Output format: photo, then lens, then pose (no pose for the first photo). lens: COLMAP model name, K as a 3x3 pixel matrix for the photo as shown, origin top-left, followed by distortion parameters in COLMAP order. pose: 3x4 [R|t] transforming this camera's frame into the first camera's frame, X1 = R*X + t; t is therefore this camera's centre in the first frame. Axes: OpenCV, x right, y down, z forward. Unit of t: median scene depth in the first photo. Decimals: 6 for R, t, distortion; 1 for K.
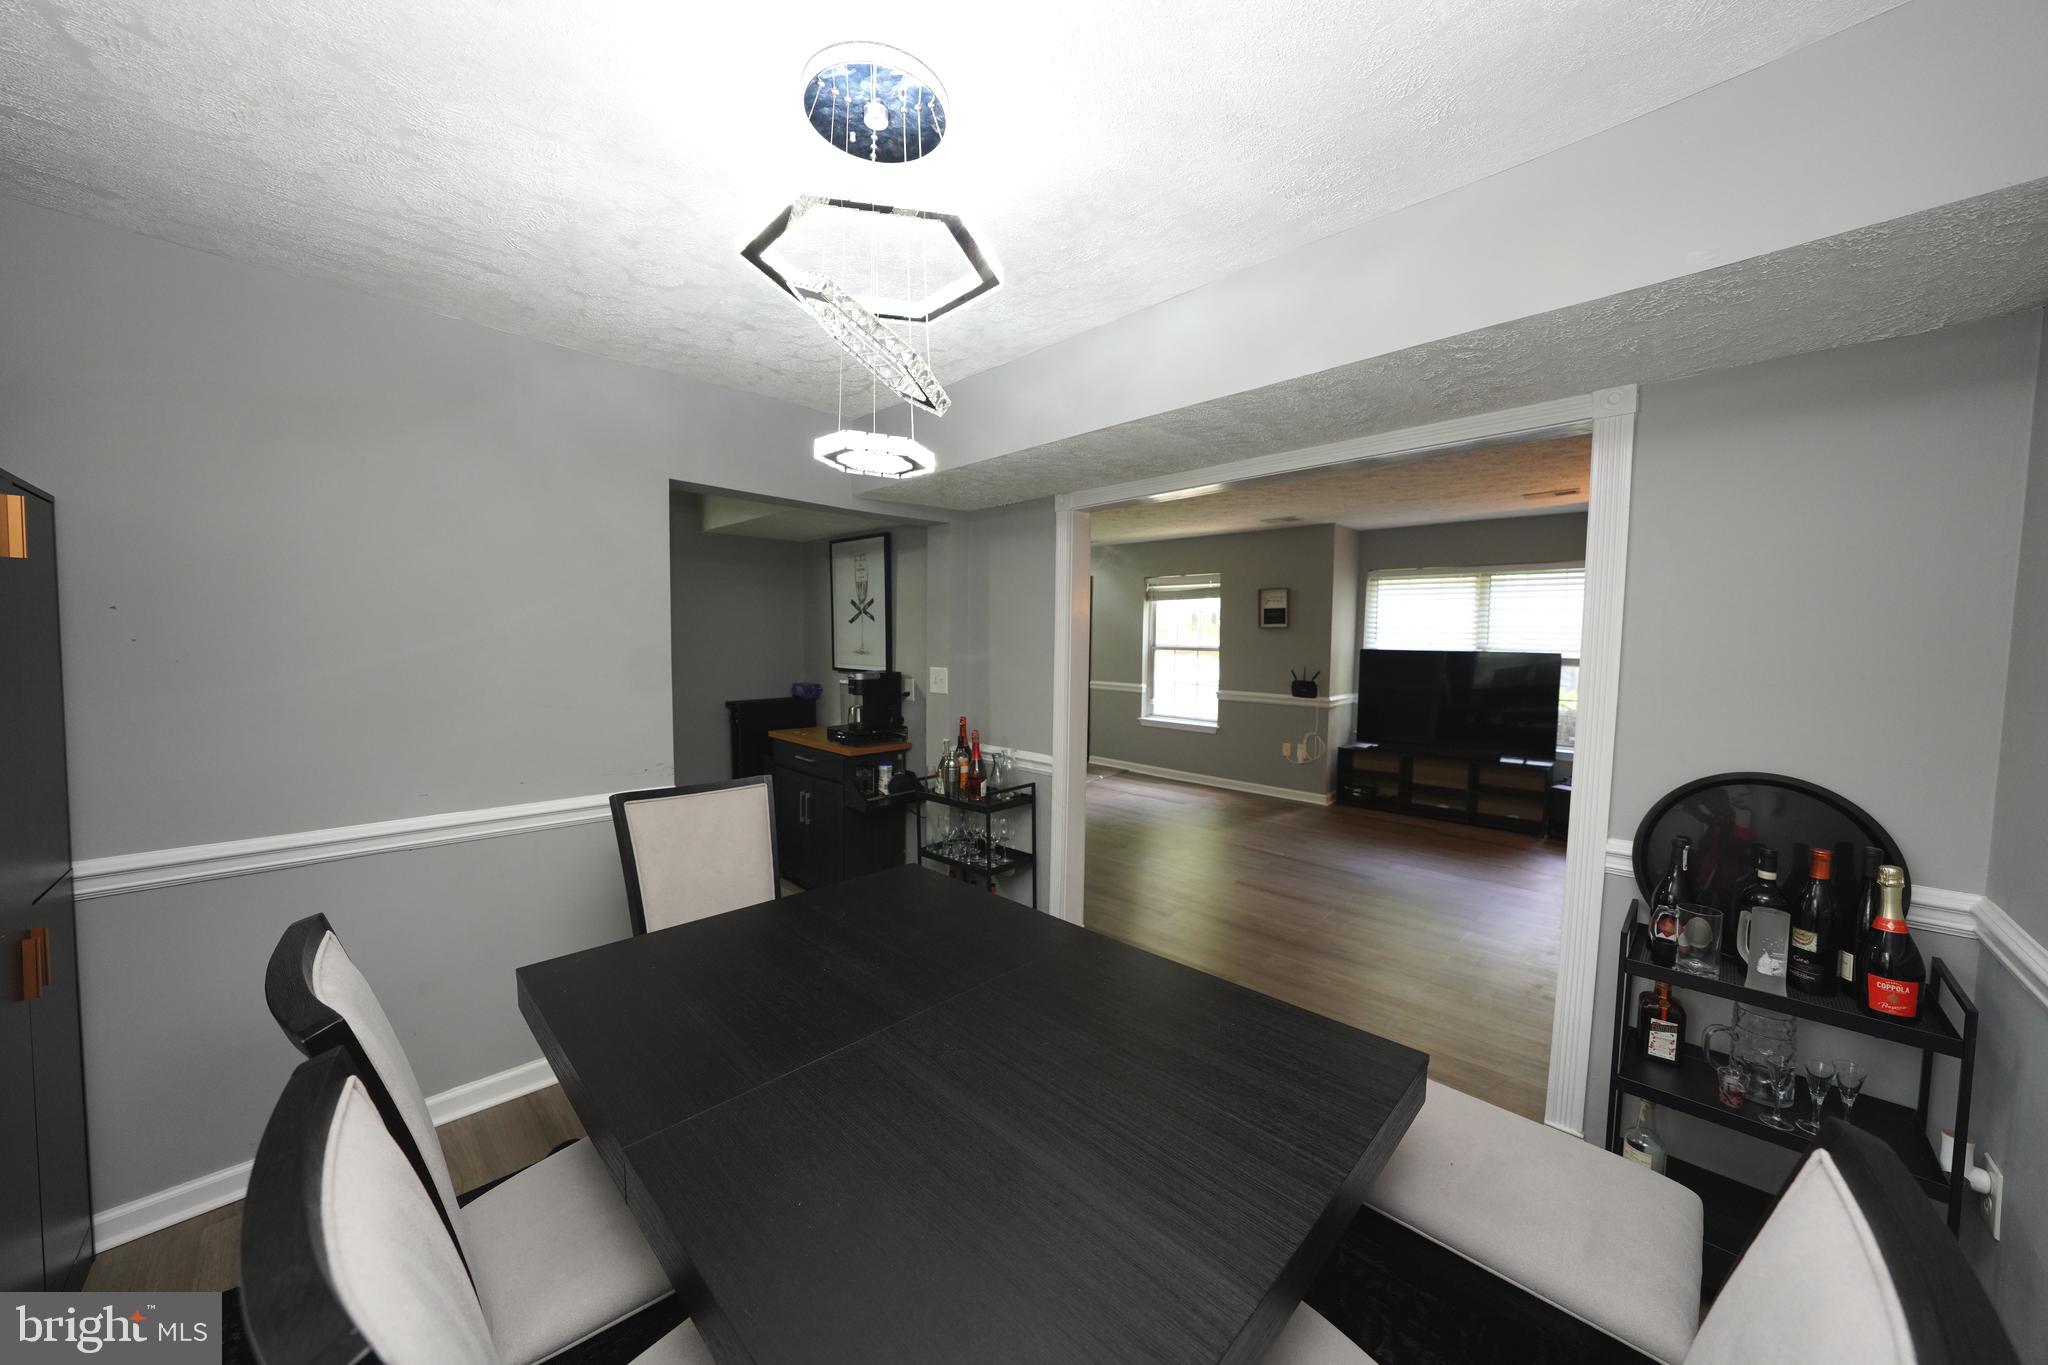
lens RADIAL K [[712.0, 0, 1028.6], [0, 712.0, 682.3], [0, 0, 1]] dist [-0.026713, 0.006178]
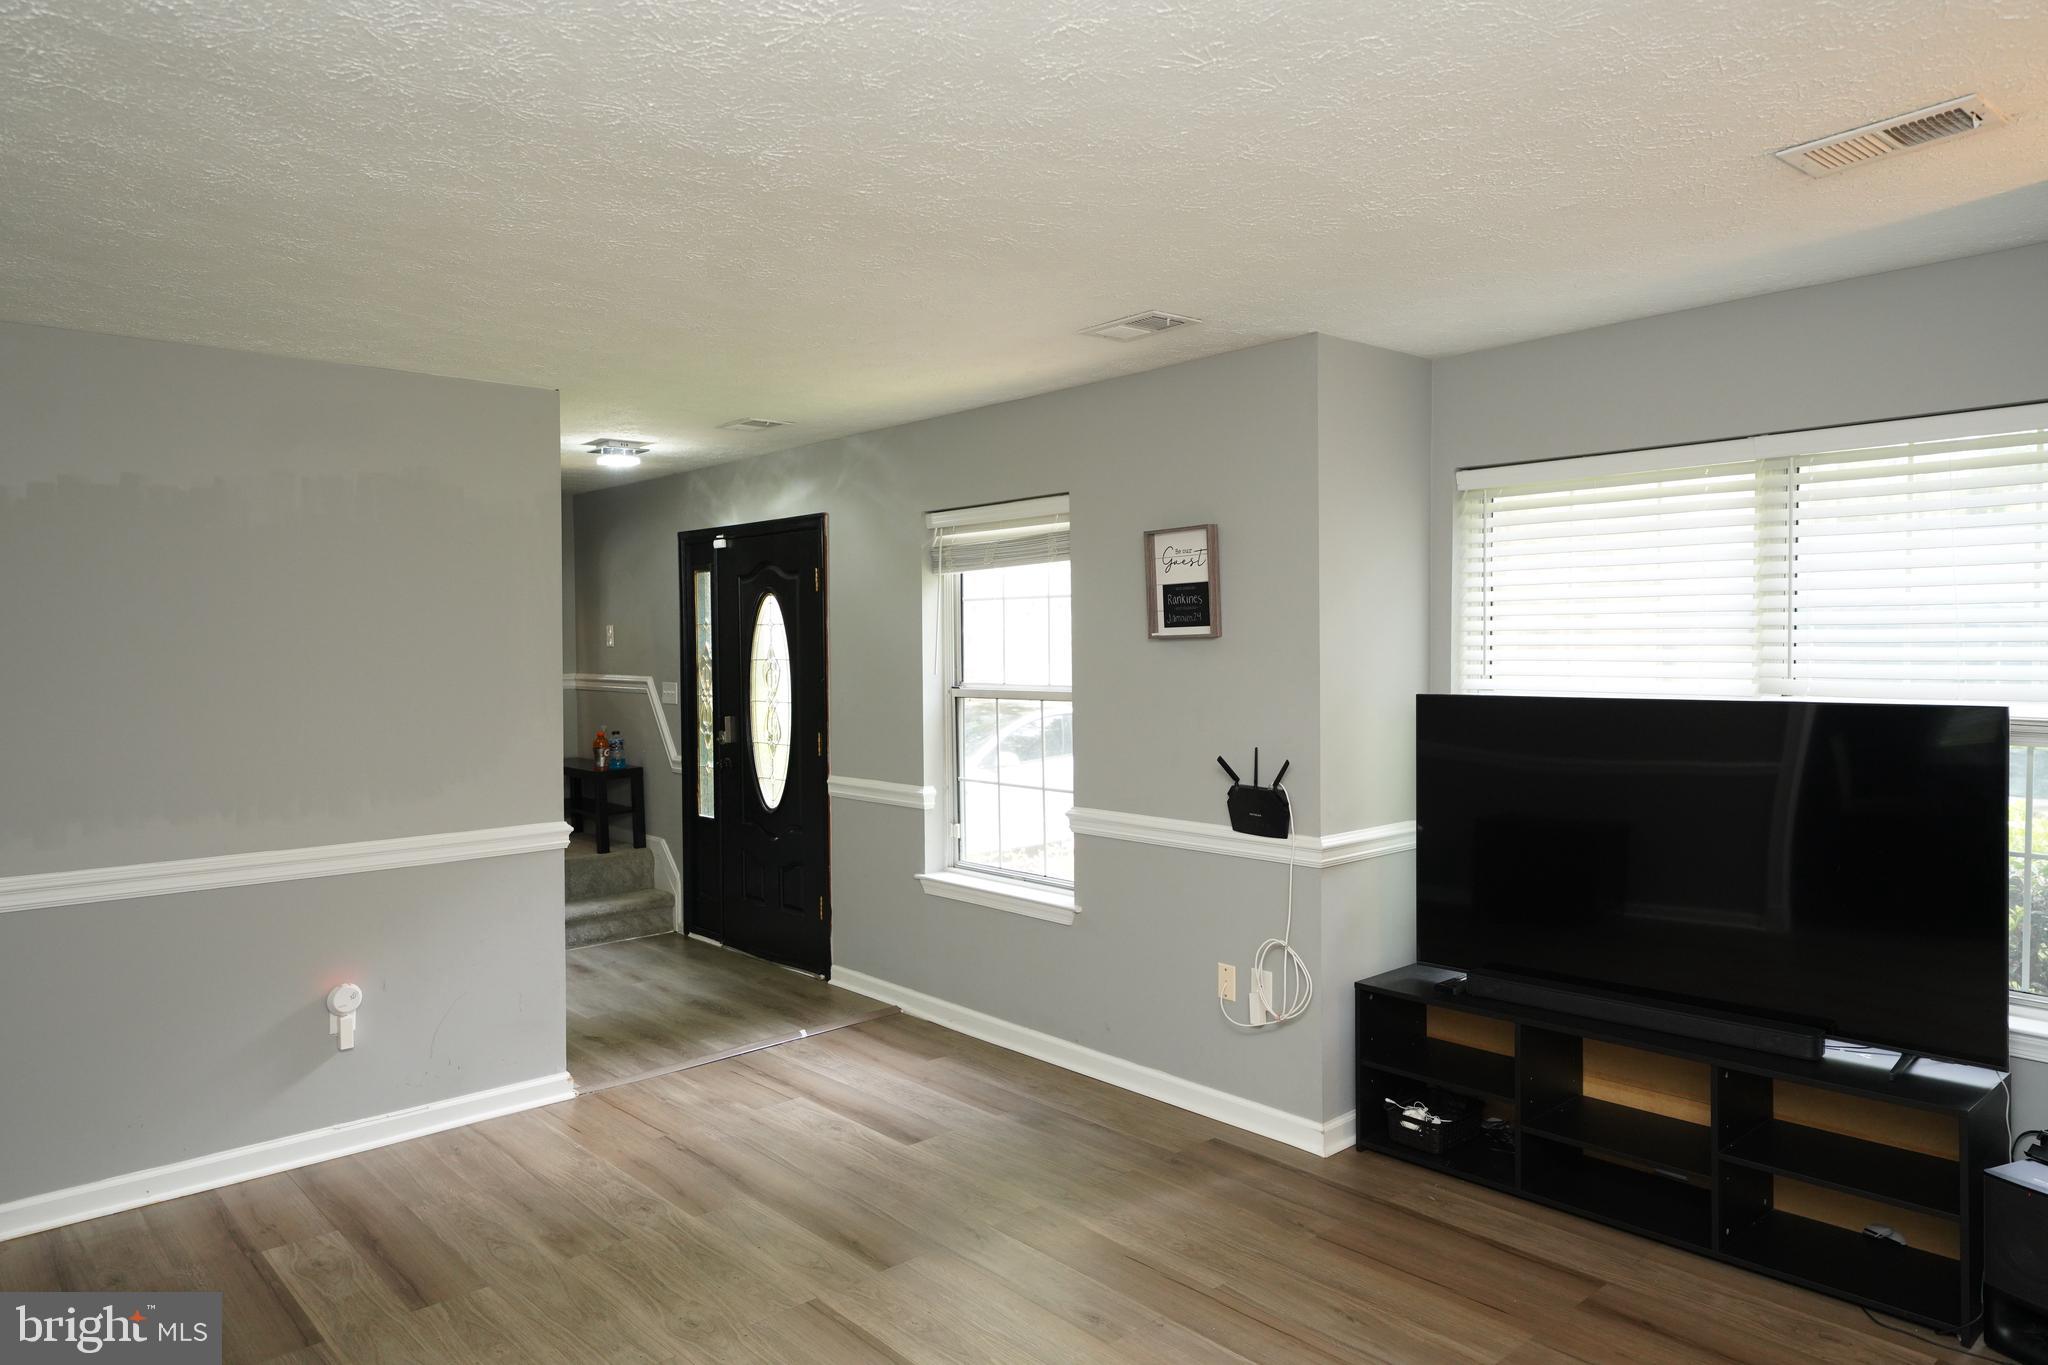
lens RADIAL K [[1336.1, 0, 1024.0], [0, 1336.1, 682.5], [0, 0, 1]] dist [0.034377, -0.001536]
pose [[0.996844, -0.019539, -0.076946, 0.448158], [0.016668, 0.999147, -0.037784, -0.042279], [0.077619, 0.036383, 0.996319, 0.455891]]
